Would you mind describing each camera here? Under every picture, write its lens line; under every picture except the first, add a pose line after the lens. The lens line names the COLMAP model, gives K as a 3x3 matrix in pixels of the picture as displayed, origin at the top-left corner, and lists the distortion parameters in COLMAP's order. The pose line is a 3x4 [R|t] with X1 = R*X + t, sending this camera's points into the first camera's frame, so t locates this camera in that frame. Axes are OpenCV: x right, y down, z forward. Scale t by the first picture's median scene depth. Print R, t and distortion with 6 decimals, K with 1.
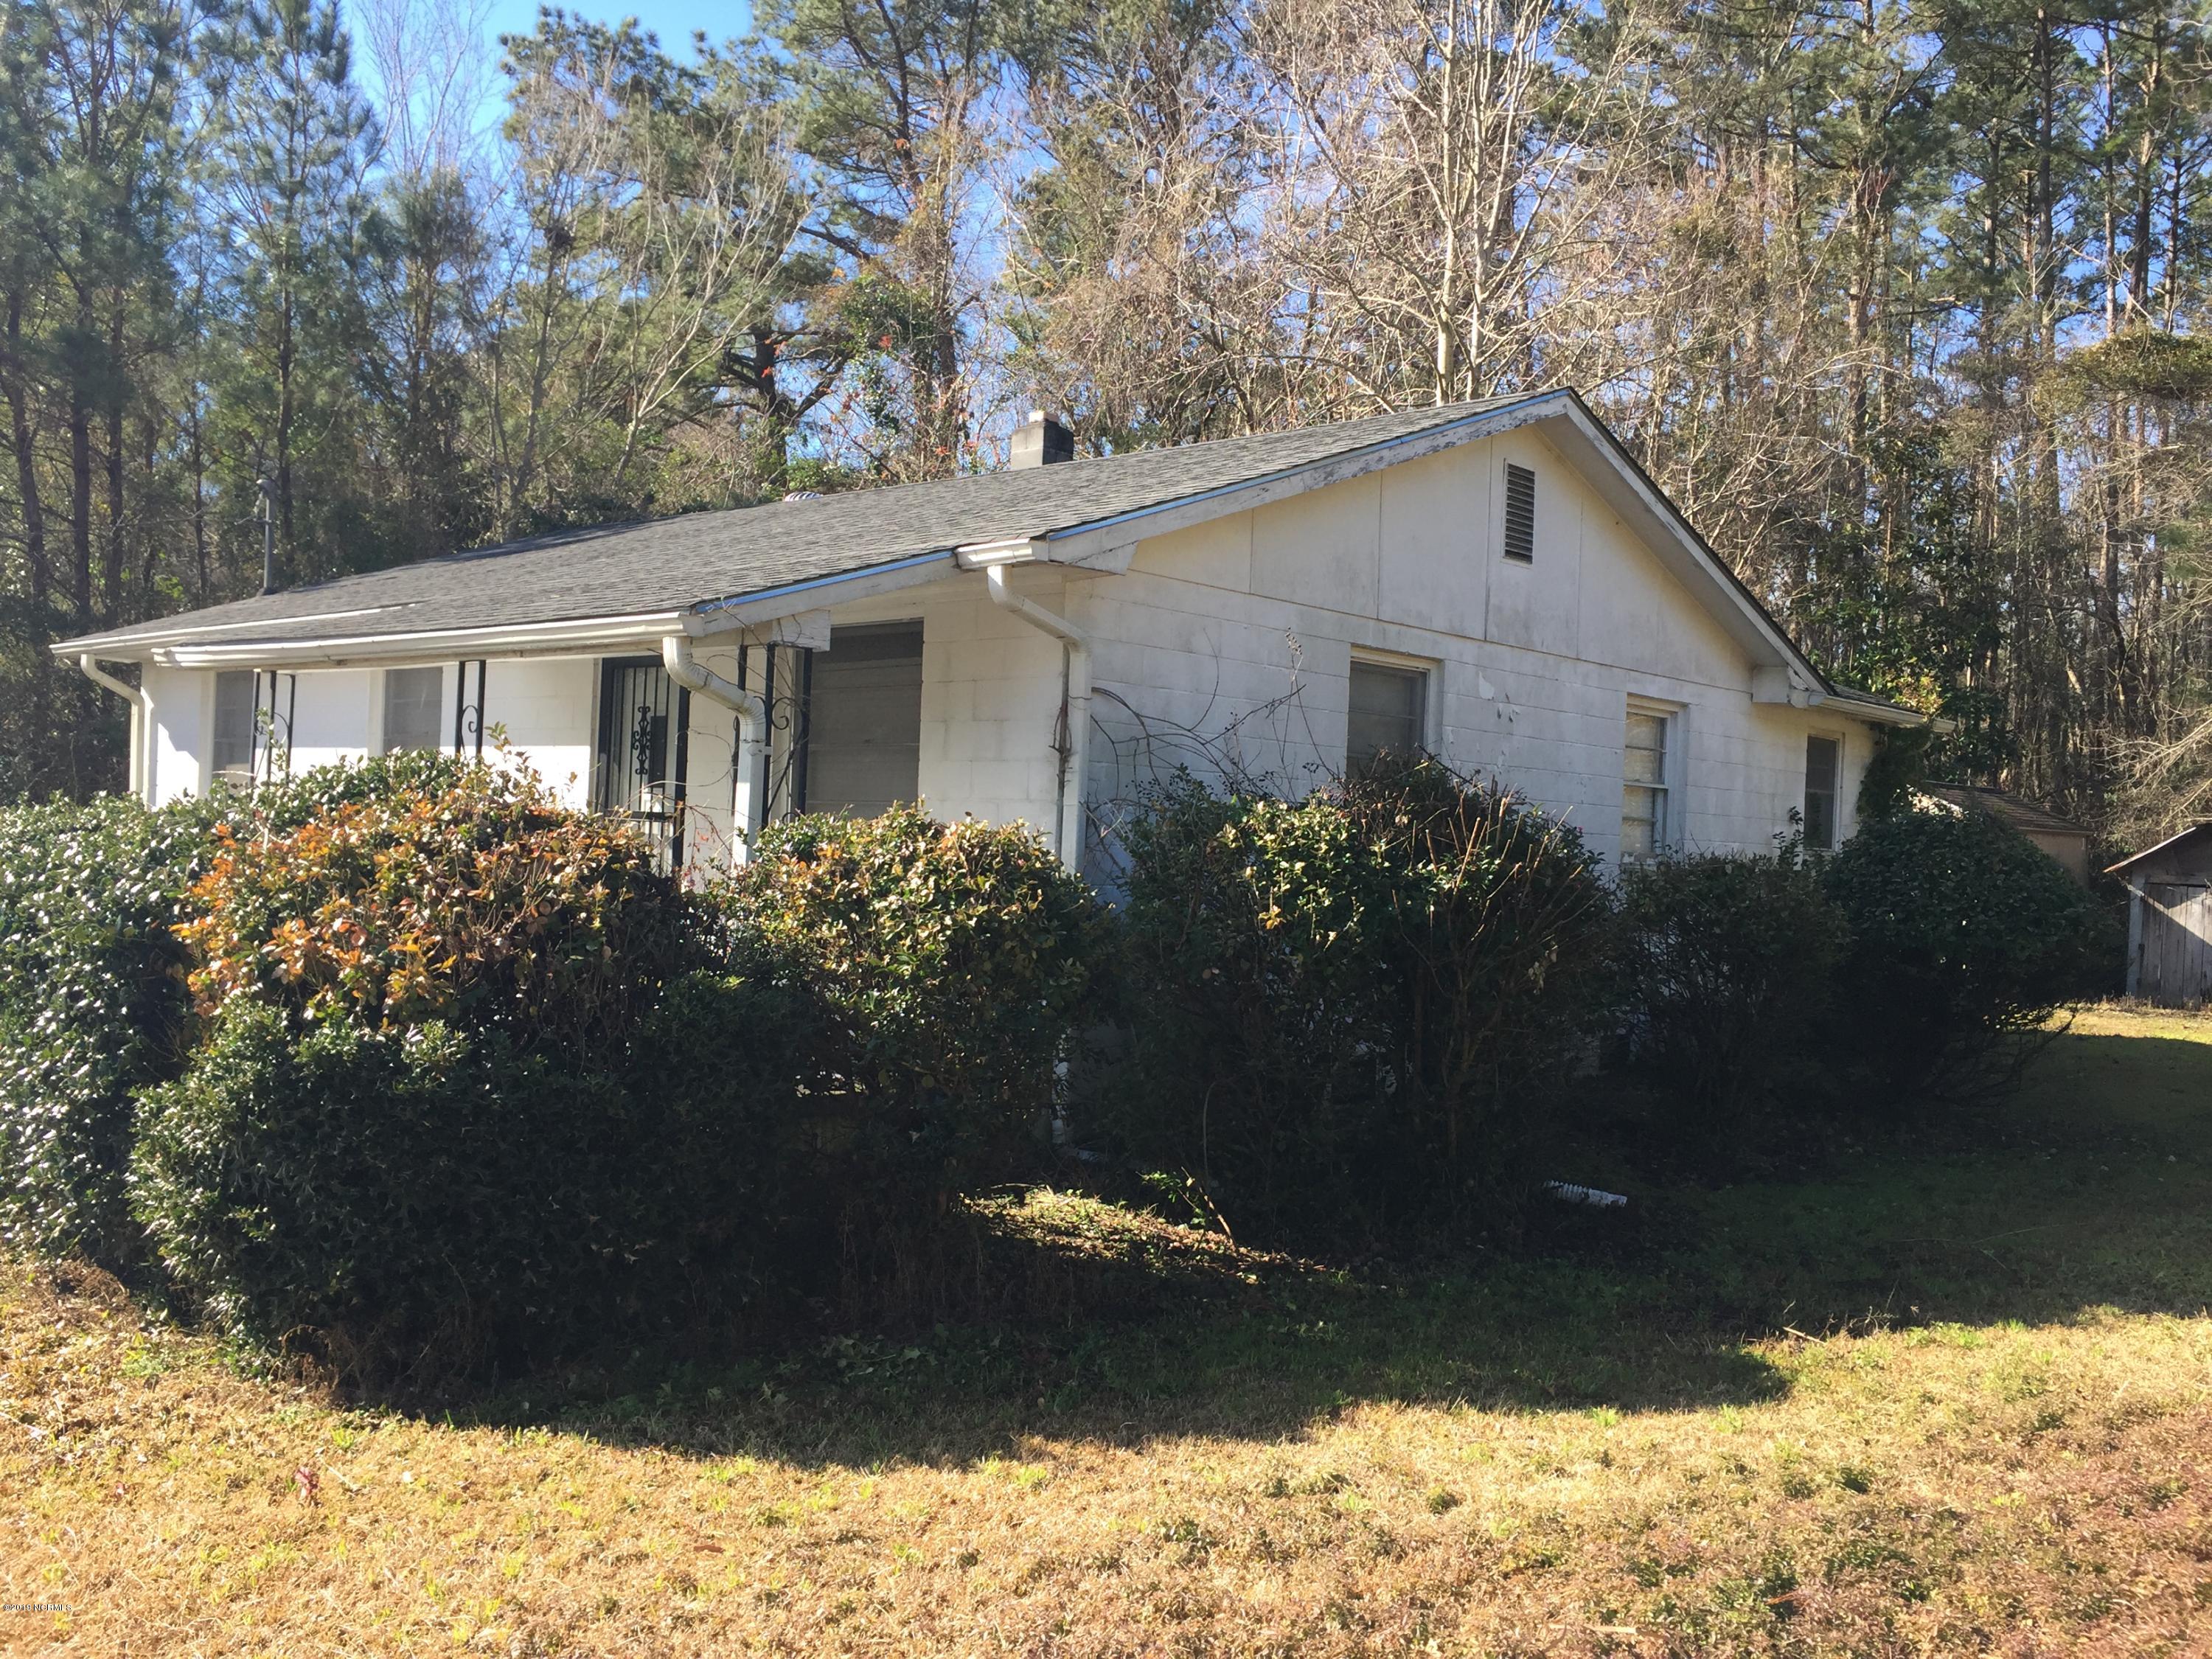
lens RADIAL K [[1902.7, 0, 1107.6], [0, 1902.7, 828.6], [0, 0, 1]] dist [0.035924, -0.042635]
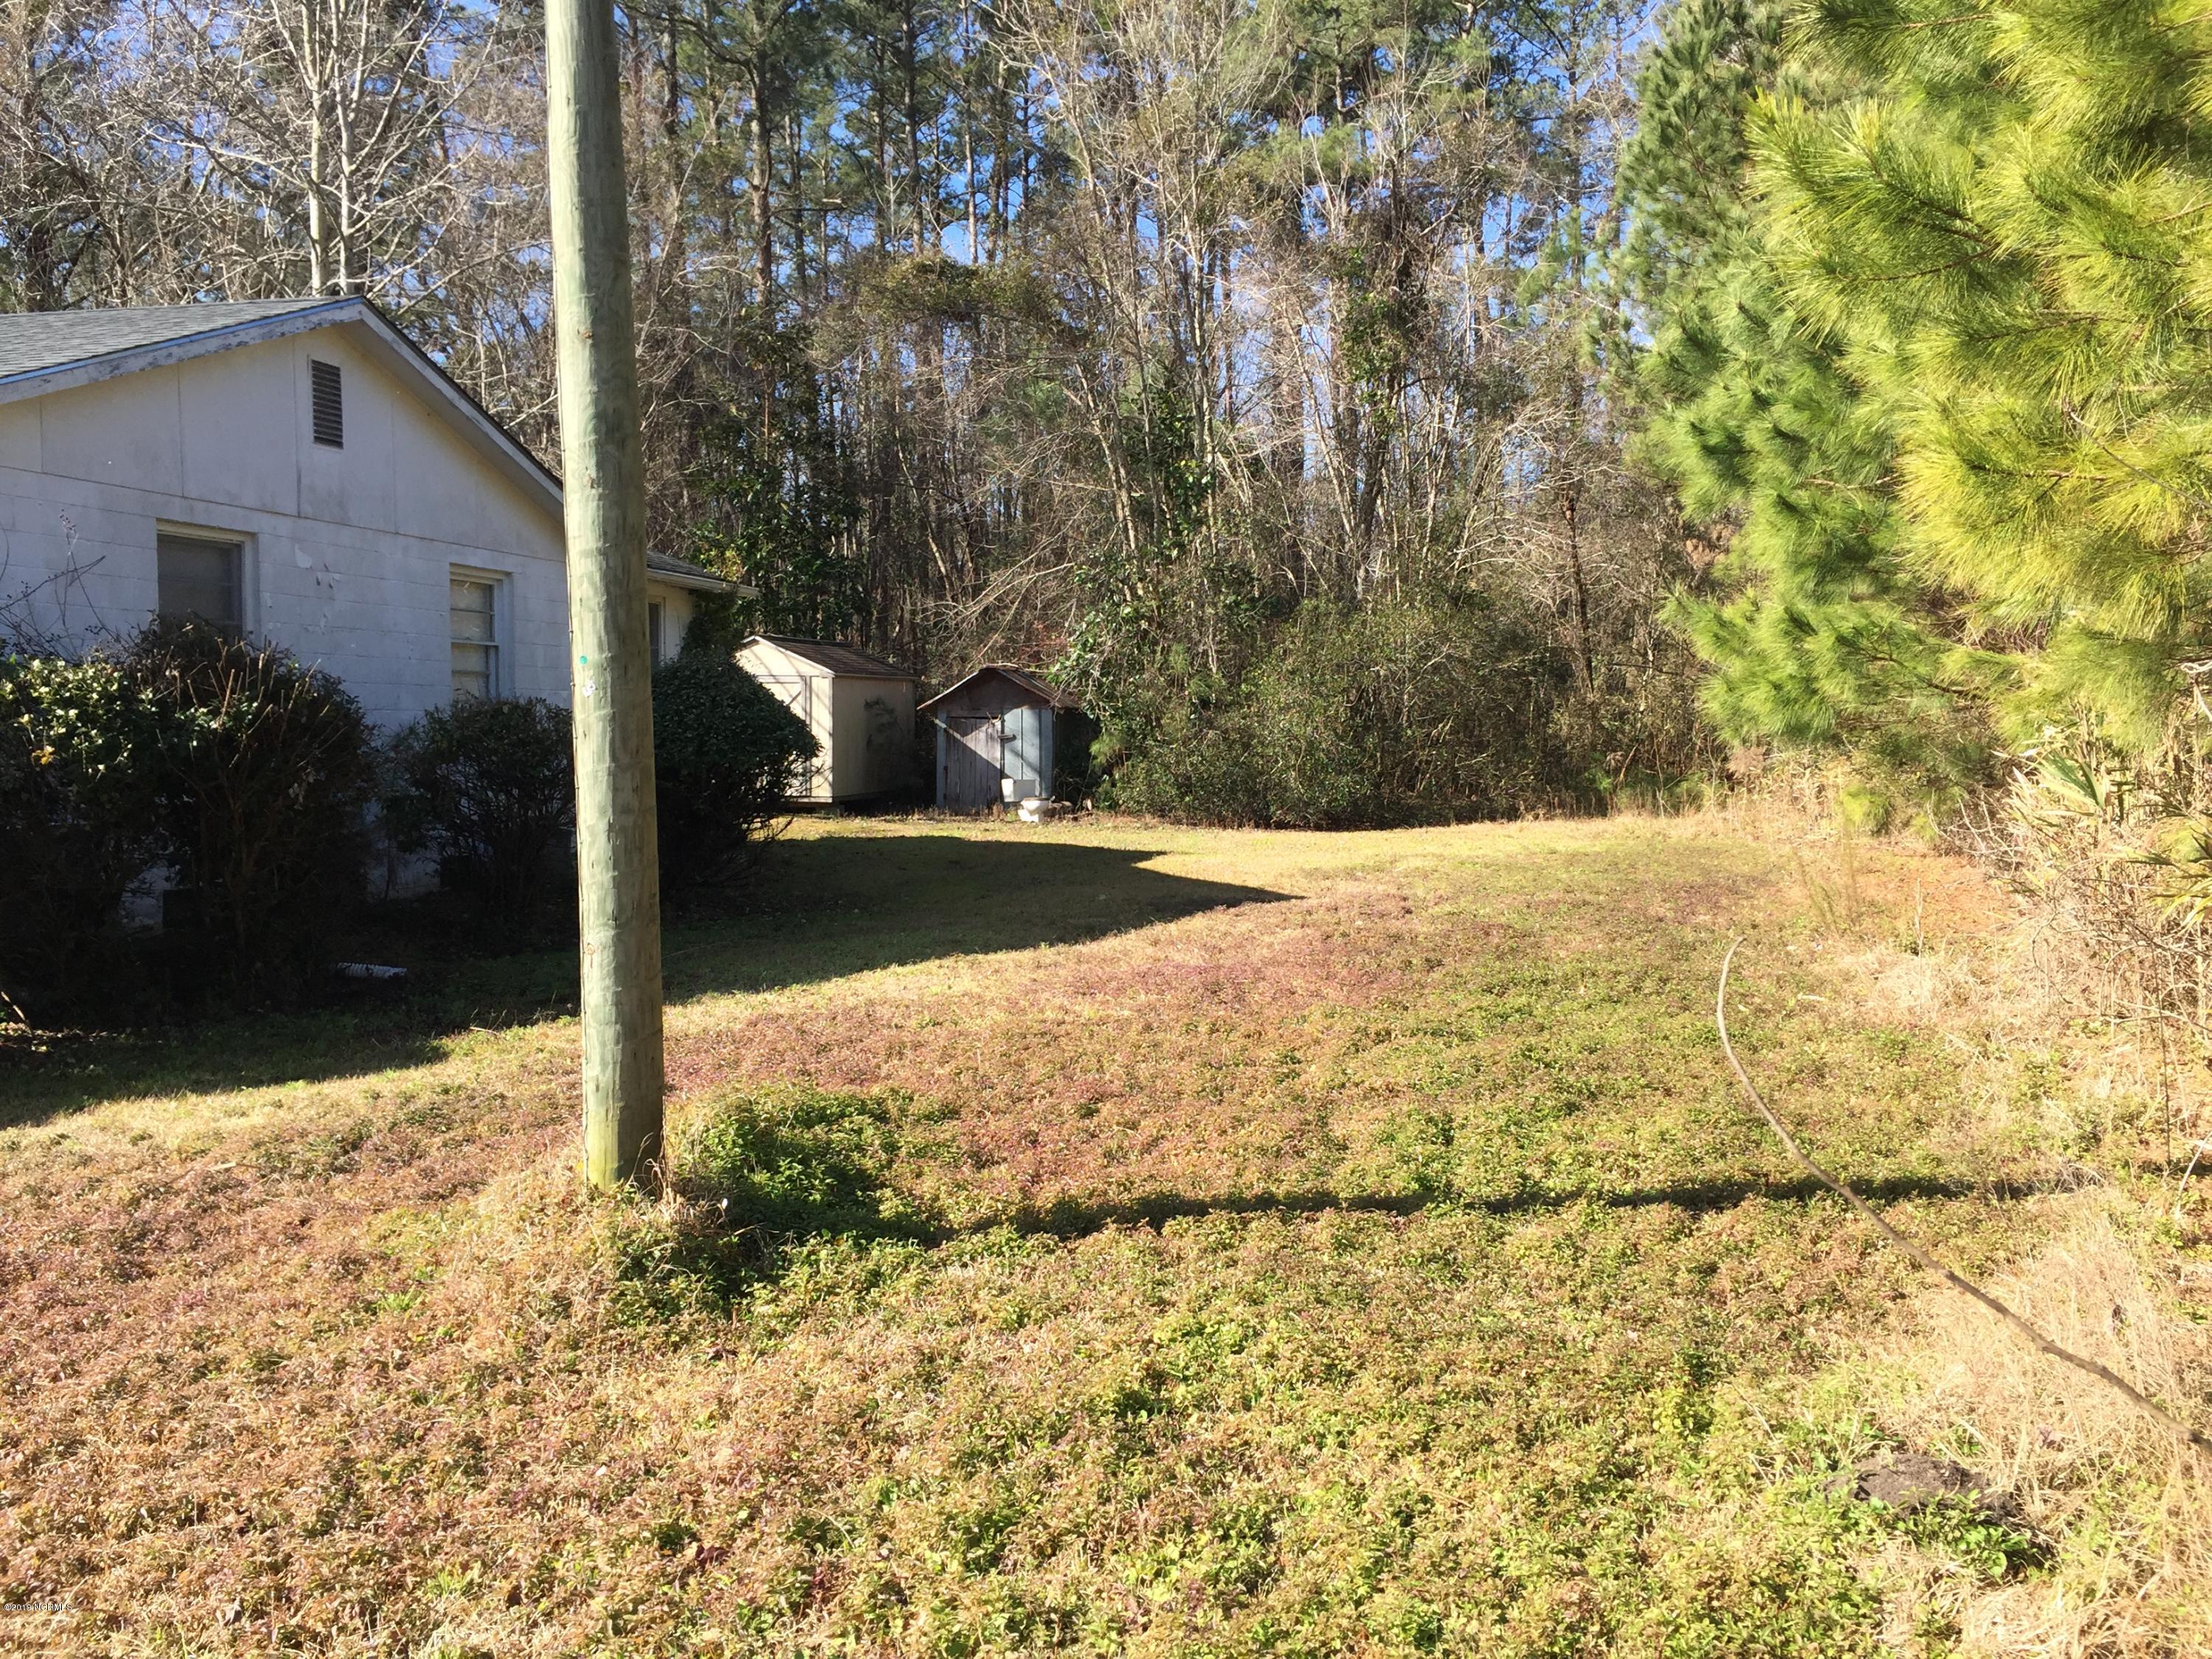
lens RADIAL K [[1902.7, 0, 1103.6], [0, 1902.7, 832.3], [0, 0, 1]] dist [0.035924, -0.042635]
pose [[0.870159, -0.064745, 0.488499, 0.052085], [0.028270, 0.996257, 0.081686, 0.010562], [-0.491959, -0.057270, 0.868733, -0.271093]]
